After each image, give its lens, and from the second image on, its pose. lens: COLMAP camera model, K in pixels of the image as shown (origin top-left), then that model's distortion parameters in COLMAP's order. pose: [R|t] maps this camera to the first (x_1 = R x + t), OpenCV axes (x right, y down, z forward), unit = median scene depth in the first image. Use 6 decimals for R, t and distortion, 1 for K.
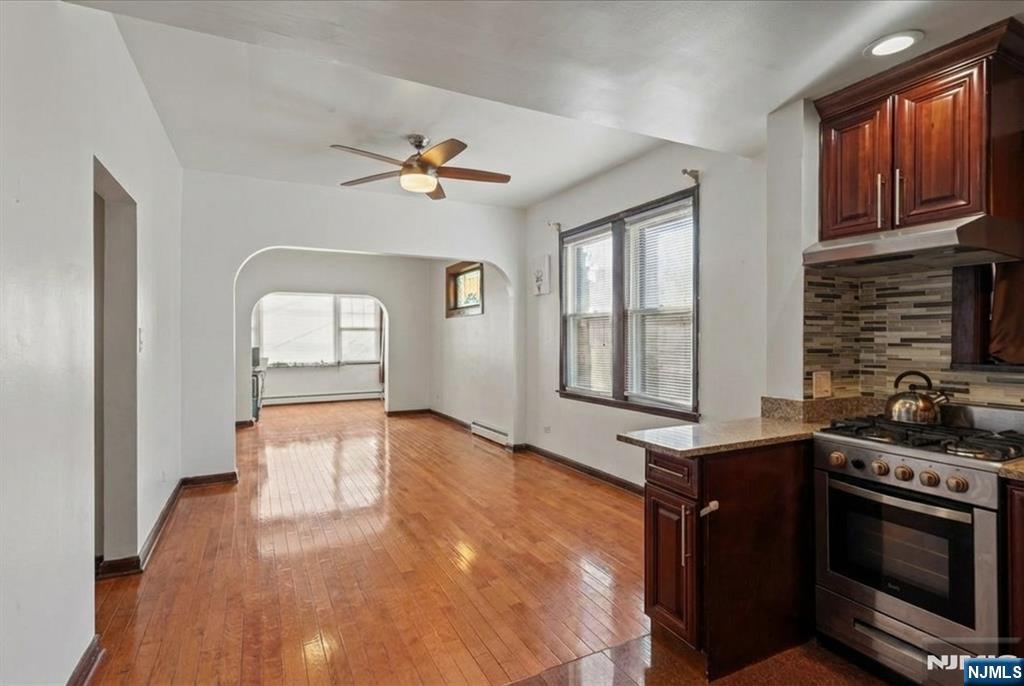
lens RADIAL K [[496.3, 0, 497.7], [0, 496.3, 339.8], [0, 0, 1]] dist [0.002850, 0.000372]
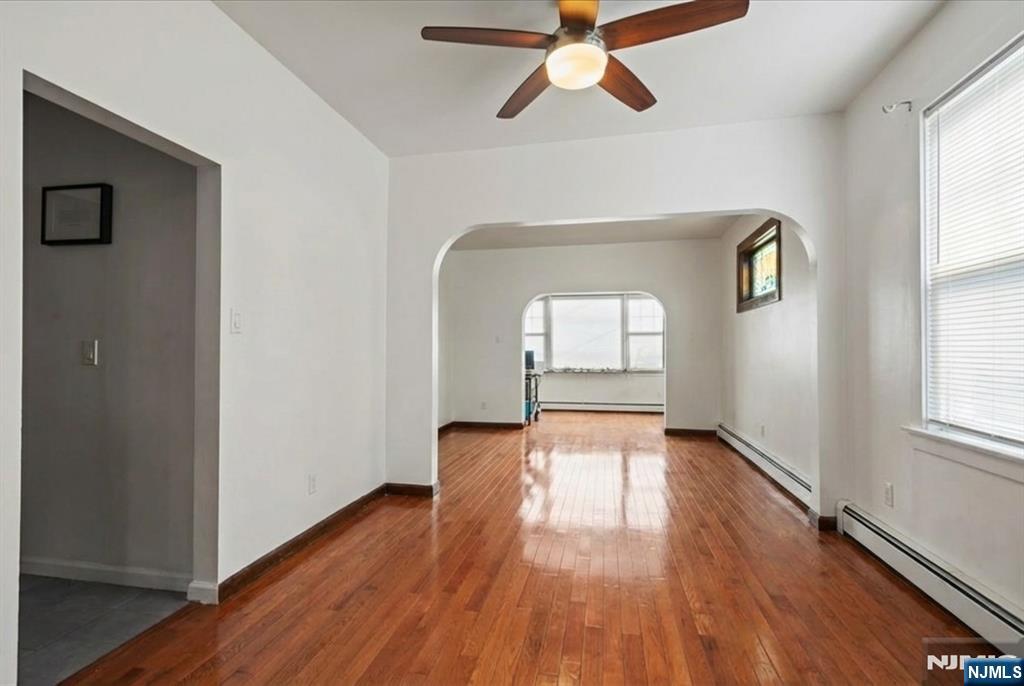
lens RADIAL K [[473.2, 0, 494.3], [0, 473.2, 351.1], [0, 0, 1]] dist [0.000702, 0.000119]
pose [[0.779582, 0.006676, -0.626265, 0.054208], [-0.008866, 0.999961, -0.000377, 0.016335], [0.626238, 0.005847, 0.779610, 0.193627]]
